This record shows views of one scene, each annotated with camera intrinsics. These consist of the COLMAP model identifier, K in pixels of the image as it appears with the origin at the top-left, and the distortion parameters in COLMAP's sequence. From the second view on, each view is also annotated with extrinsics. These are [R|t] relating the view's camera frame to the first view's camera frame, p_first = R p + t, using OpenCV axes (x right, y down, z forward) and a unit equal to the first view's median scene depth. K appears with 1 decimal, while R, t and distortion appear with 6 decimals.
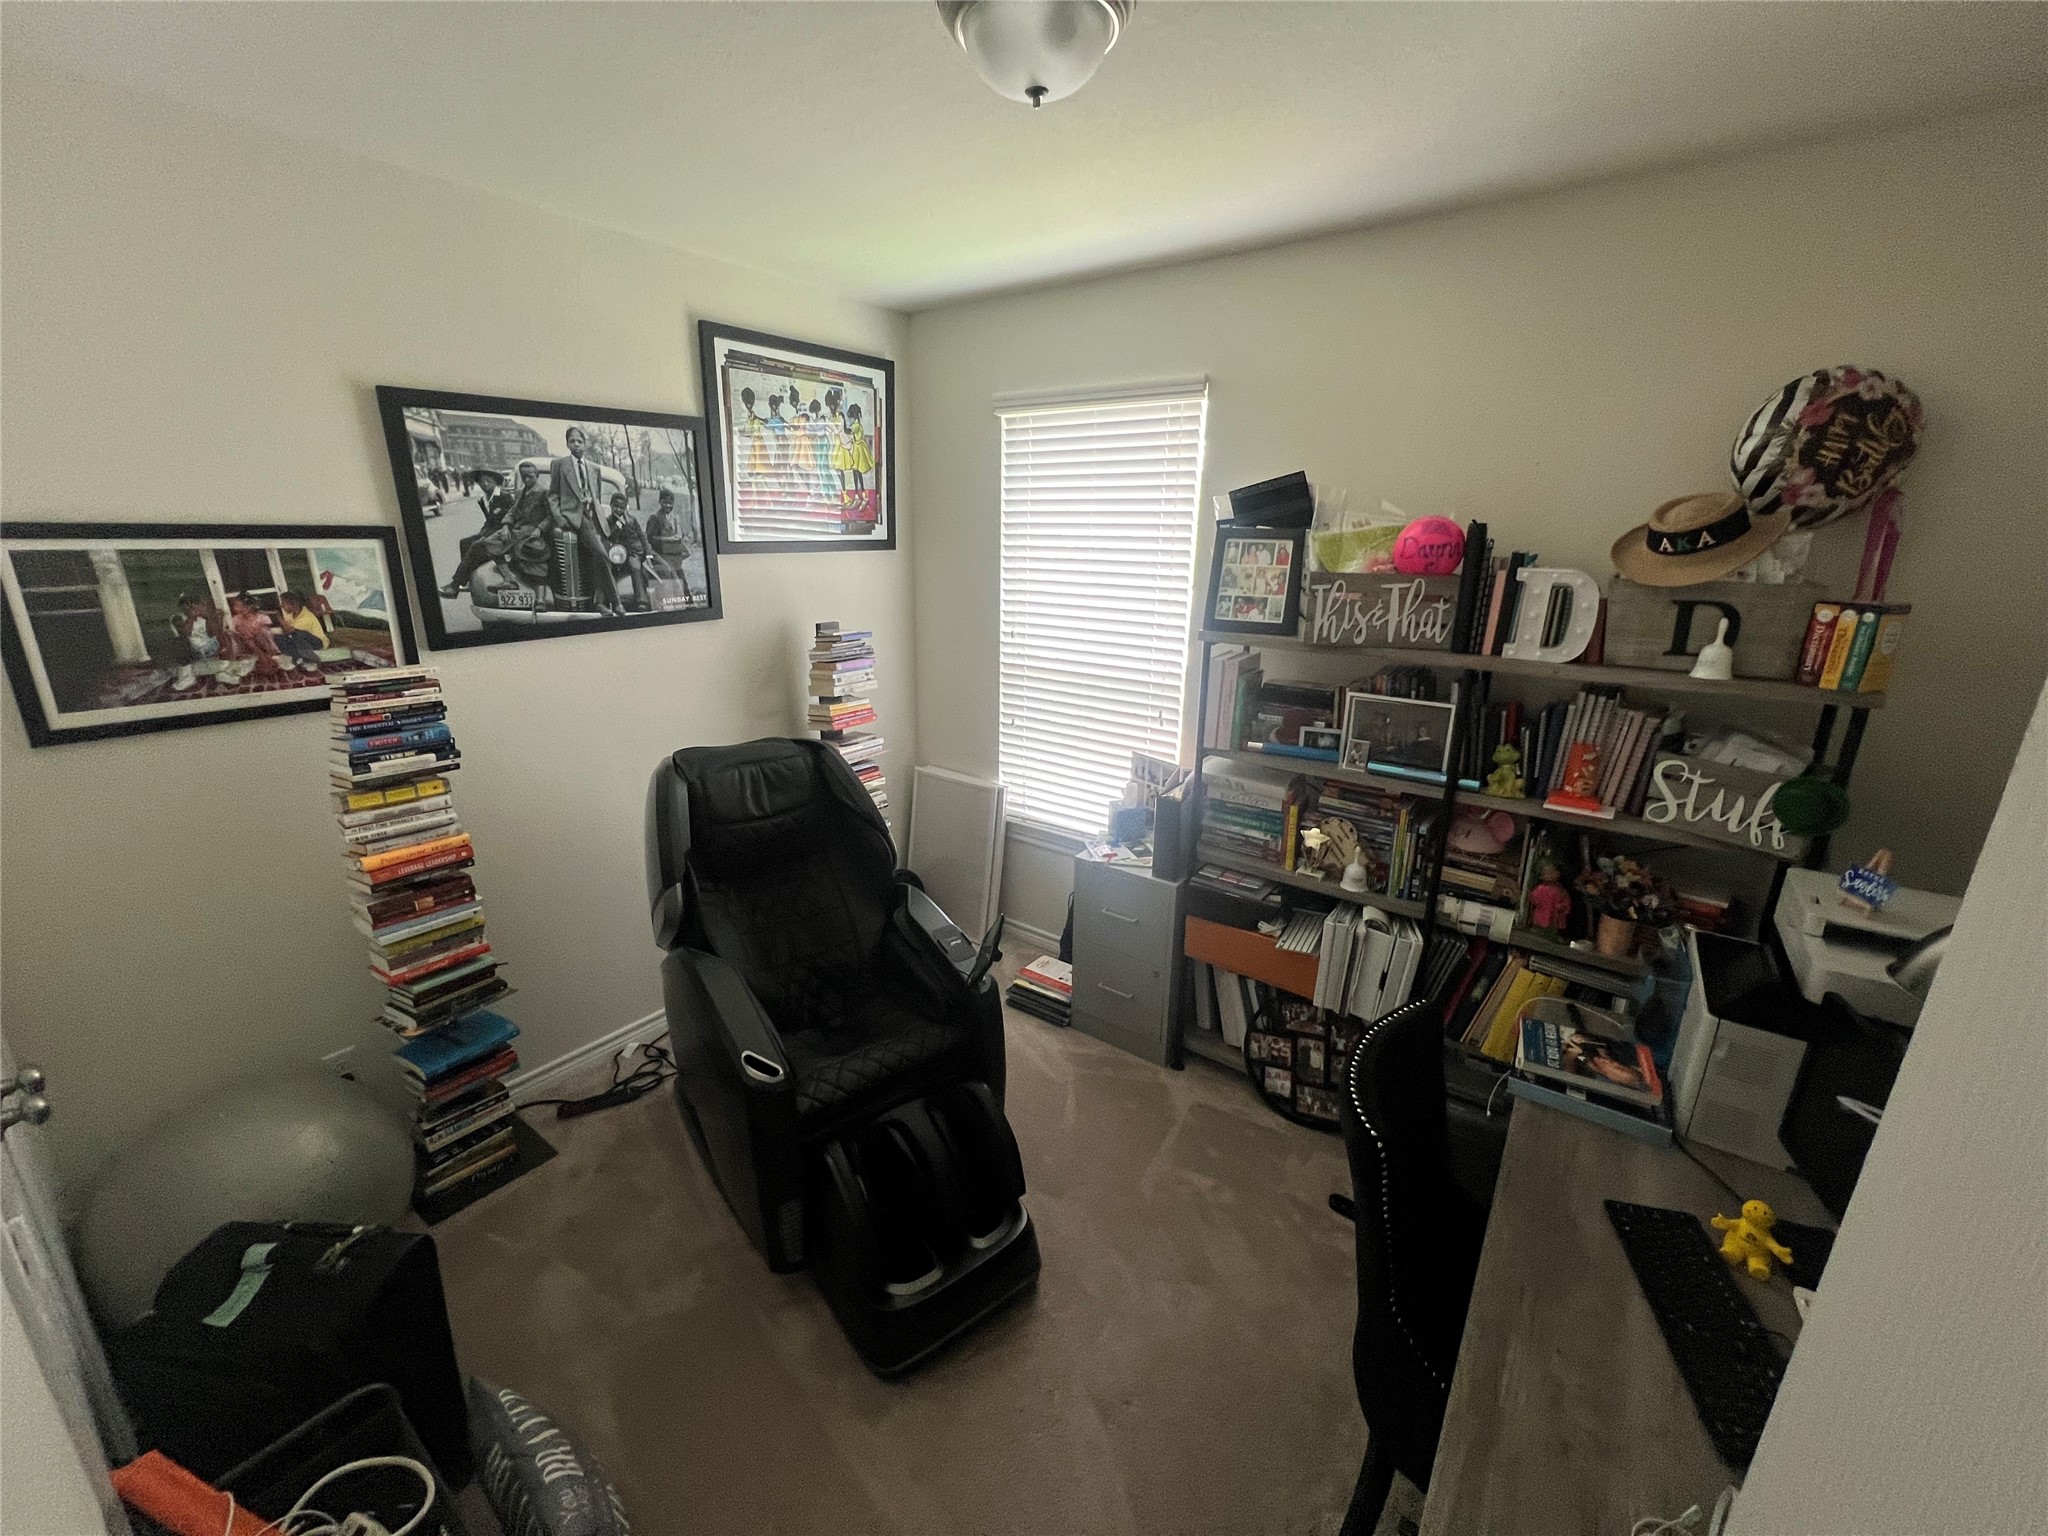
lens RADIAL K [[819.5, 0, 1019.3], [0, 819.5, 763.9], [0, 0, 1]] dist [-0.001286, -0.000035]
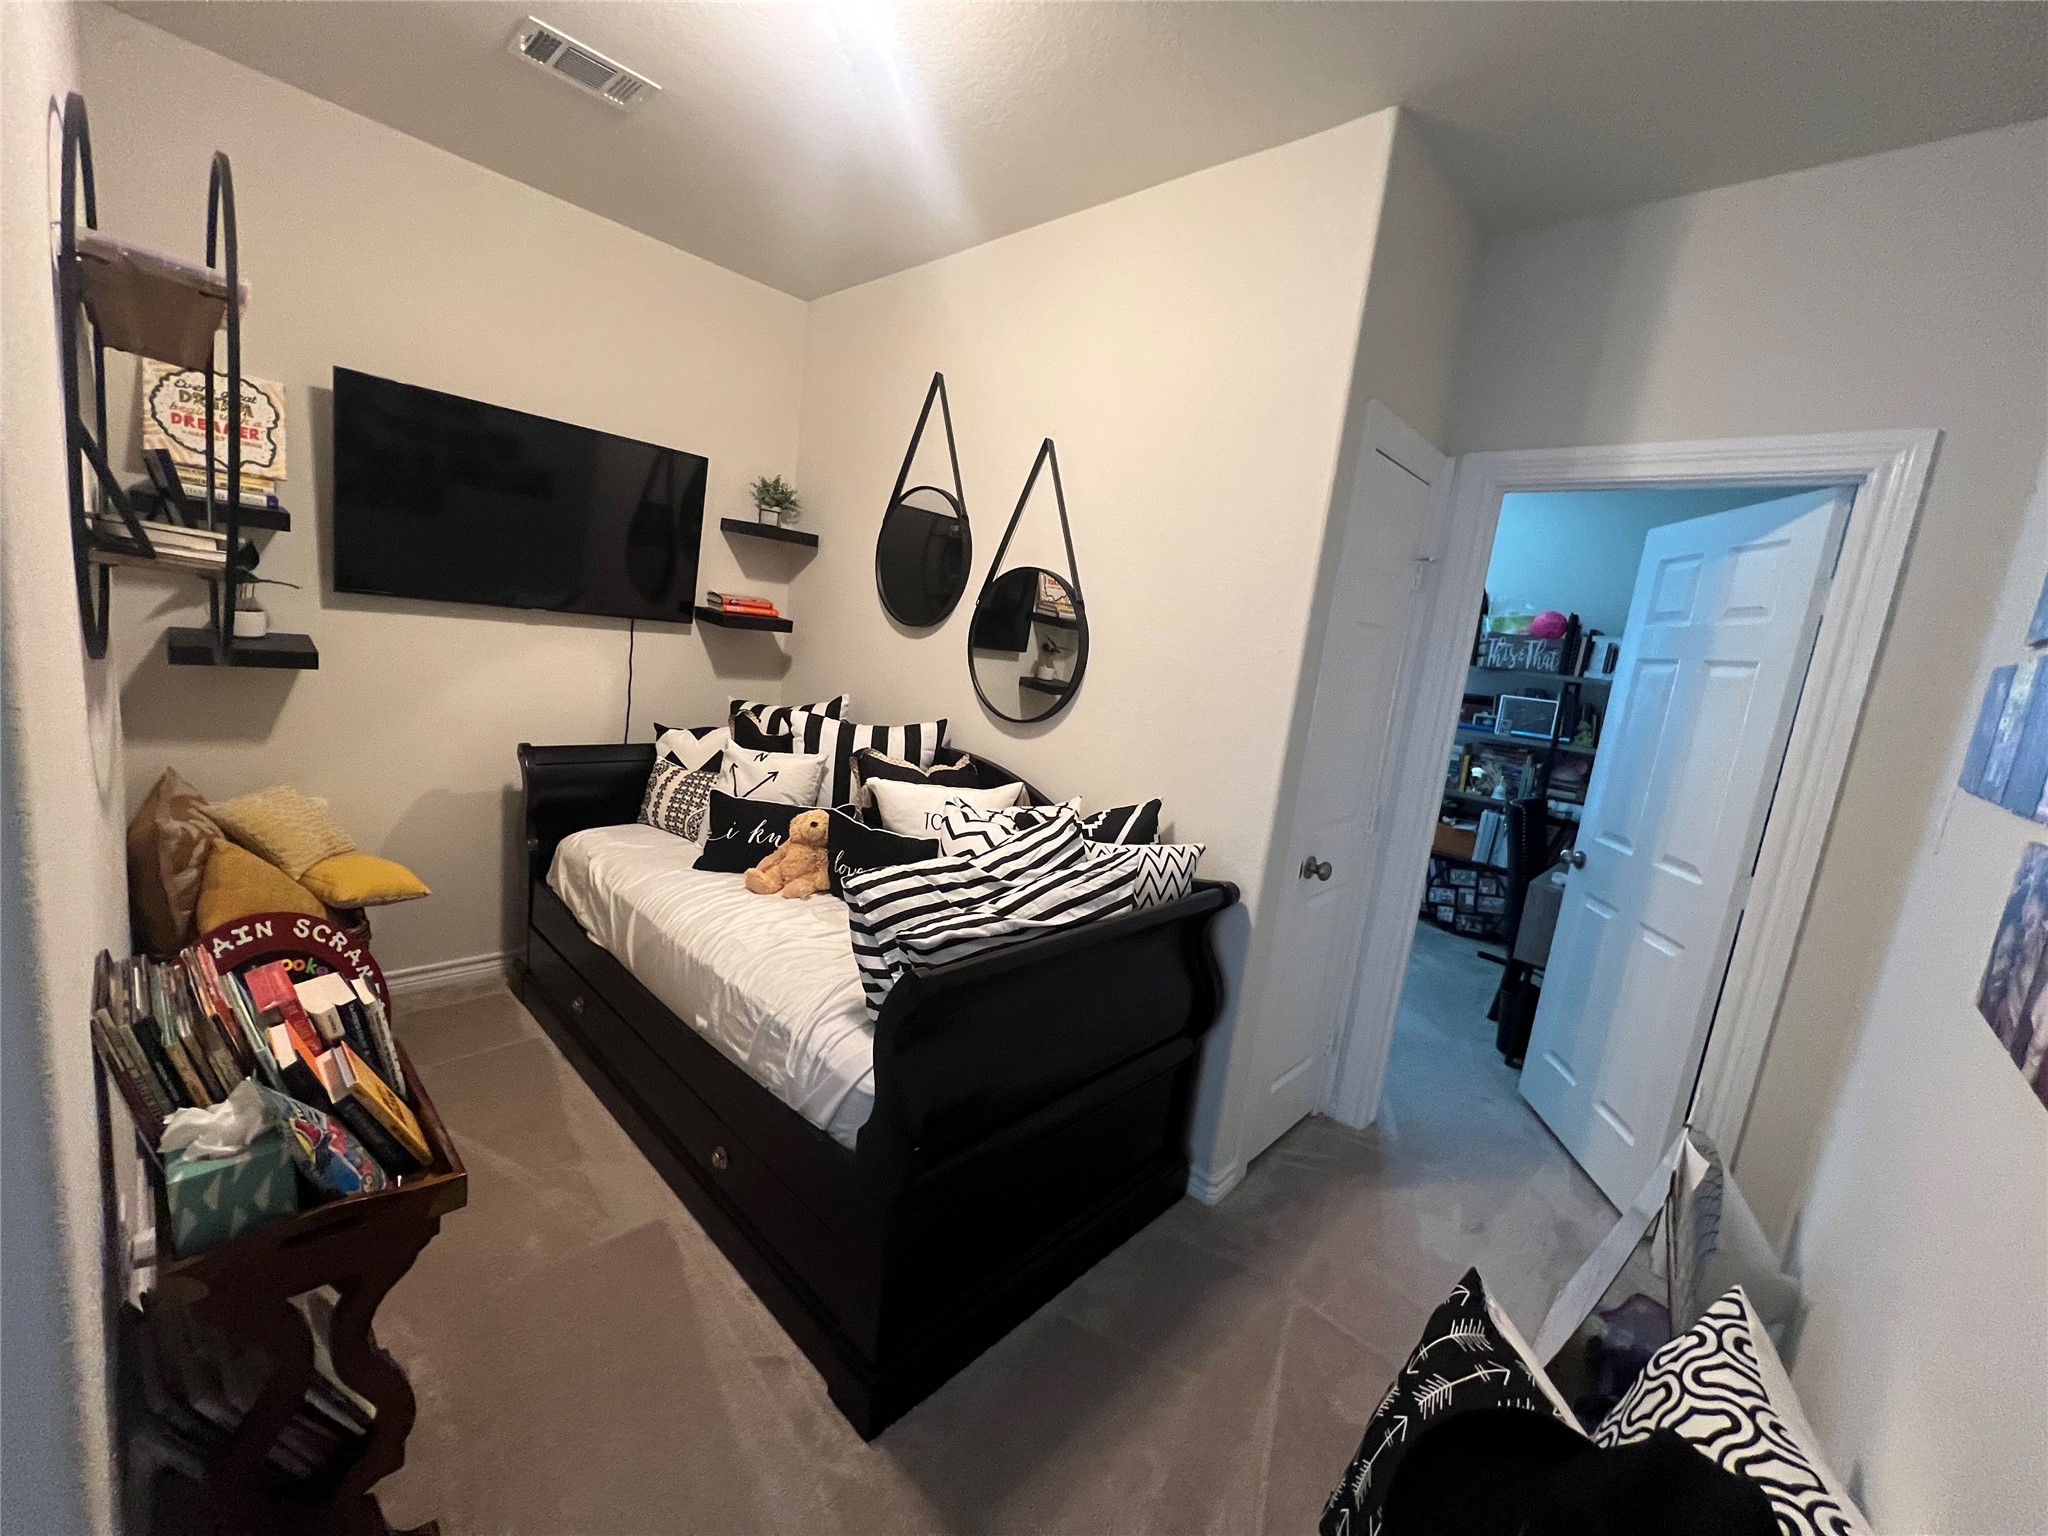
lens RADIAL K [[819.5, 0, 1027.9], [0, 819.5, 764.2], [0, 0, 1]] dist [-0.001286, -0.000035]
pose [[0.988595, 0.116298, -0.095681, -0.532411], [-0.127939, 0.983720, -0.126198, 0.483098], [0.079447, 0.137000, 0.987380, -1.039284]]
